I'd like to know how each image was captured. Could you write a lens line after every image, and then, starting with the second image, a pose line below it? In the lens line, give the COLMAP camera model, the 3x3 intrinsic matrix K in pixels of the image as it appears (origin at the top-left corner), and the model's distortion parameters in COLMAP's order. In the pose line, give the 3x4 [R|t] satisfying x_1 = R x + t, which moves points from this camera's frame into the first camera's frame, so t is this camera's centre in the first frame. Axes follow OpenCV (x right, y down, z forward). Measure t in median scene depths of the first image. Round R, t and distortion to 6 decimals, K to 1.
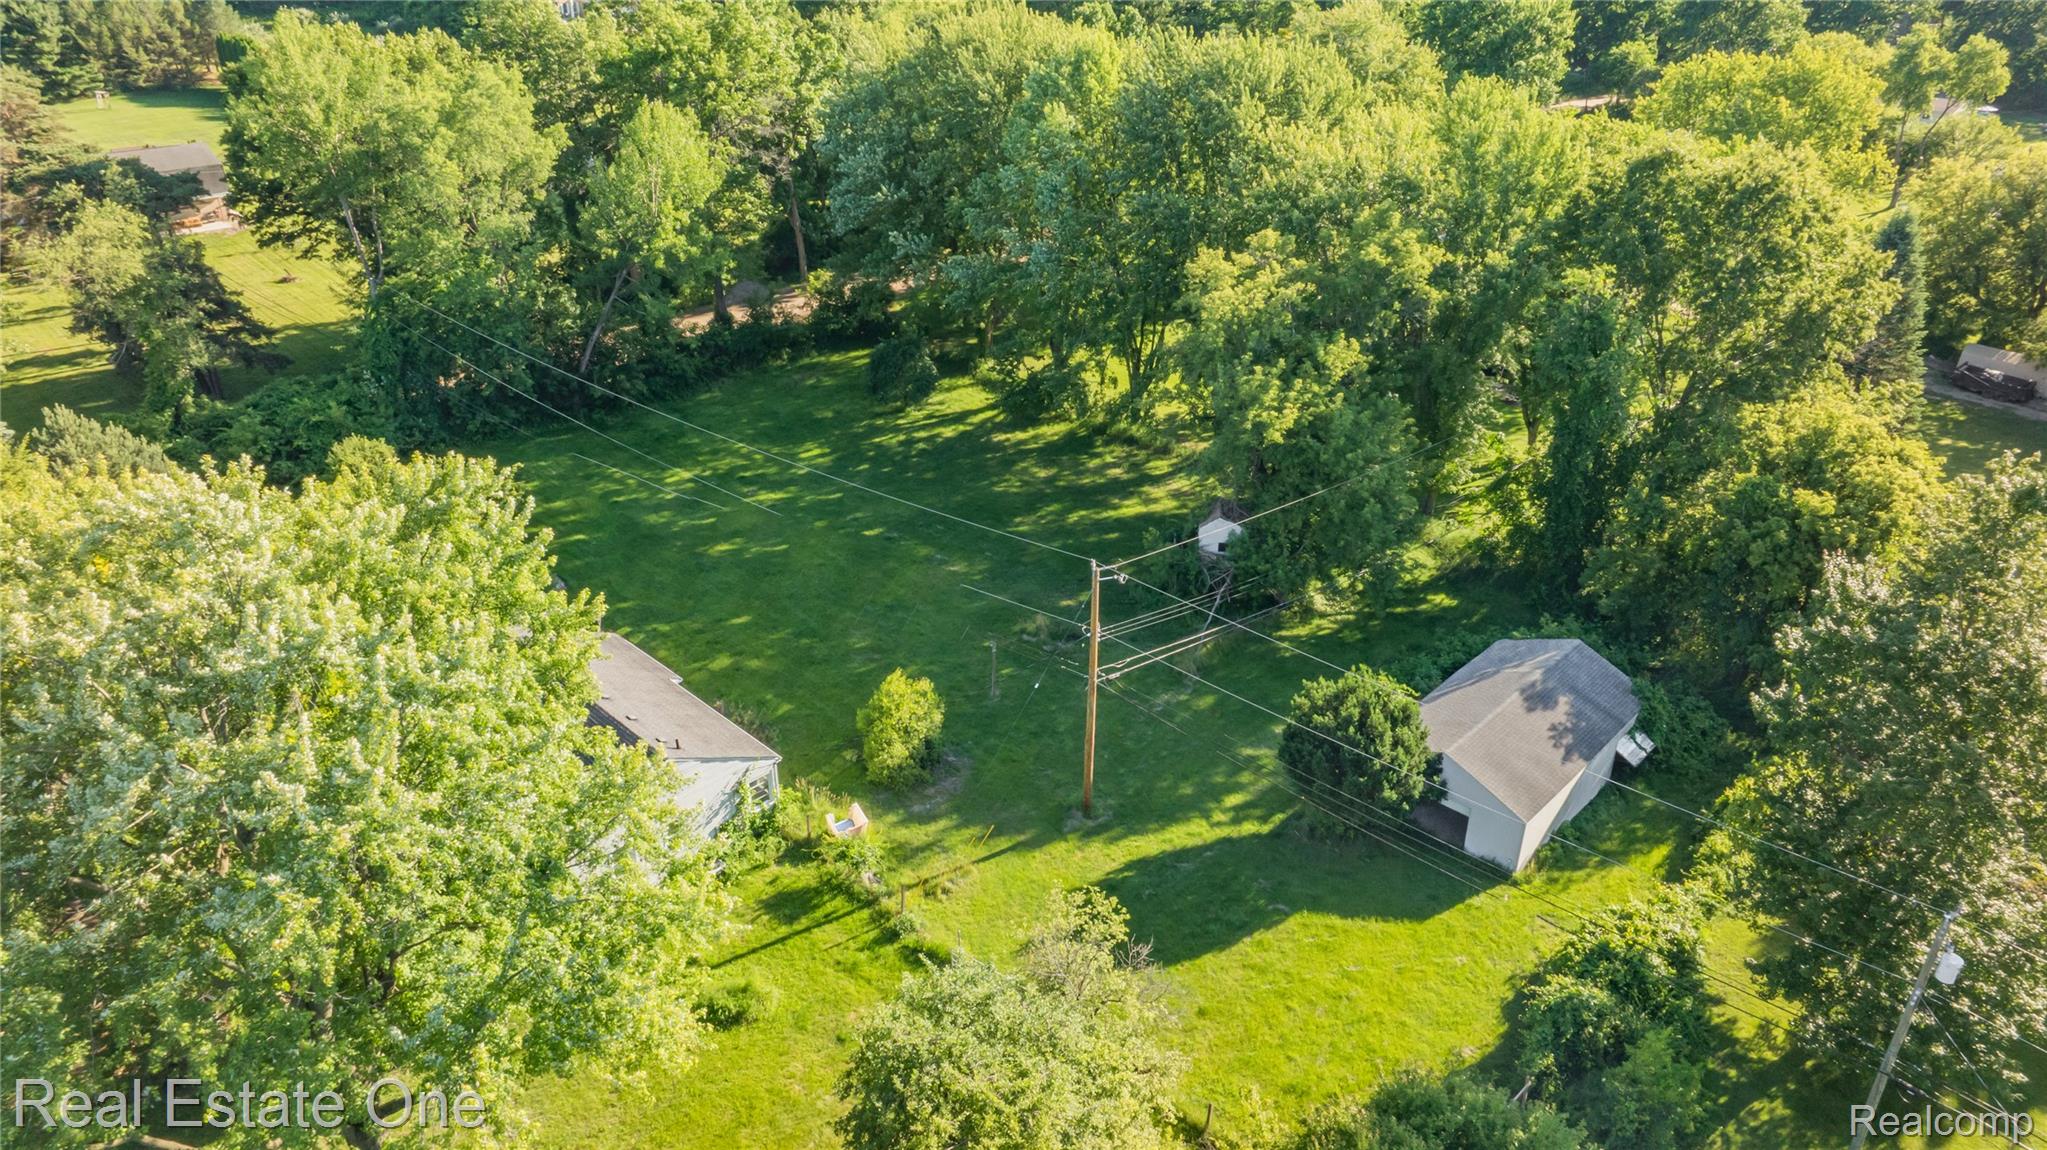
lens RADIAL K [[1461.0, 0, 1039.7], [0, 1461.0, 574.1], [0, 0, 1]] dist [-0.026284, -0.001316]
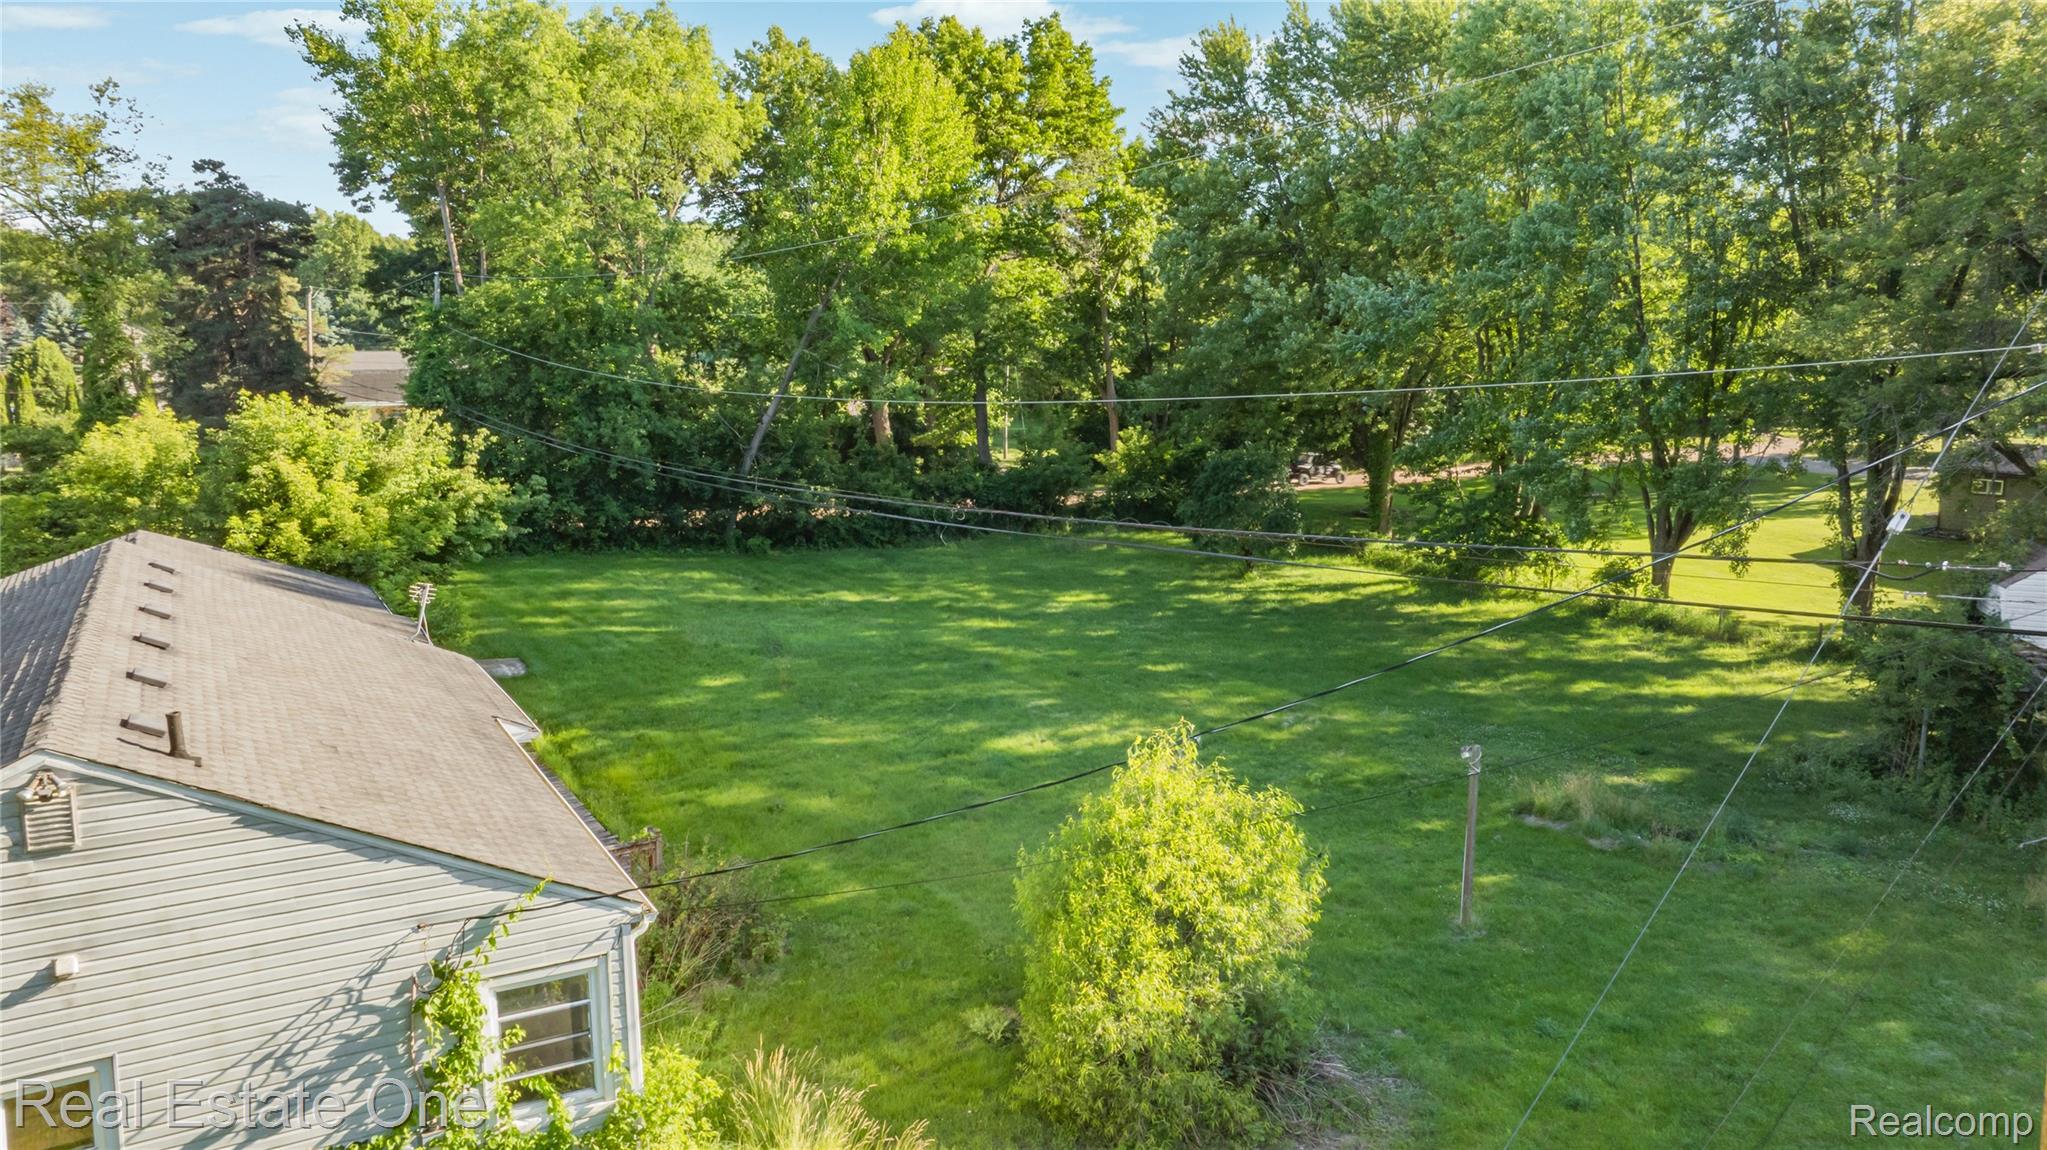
lens RADIAL K [[1461.0, 0, 1039.7], [0, 1461.0, 574.1], [0, 0, 1]] dist [-0.026284, -0.001316]
pose [[0.971158, 0.038819, -0.235255, -0.036324], [-0.110823, 0.947095, -0.301213, 0.084384], [0.211116, 0.318597, 0.924081, 0.468055]]
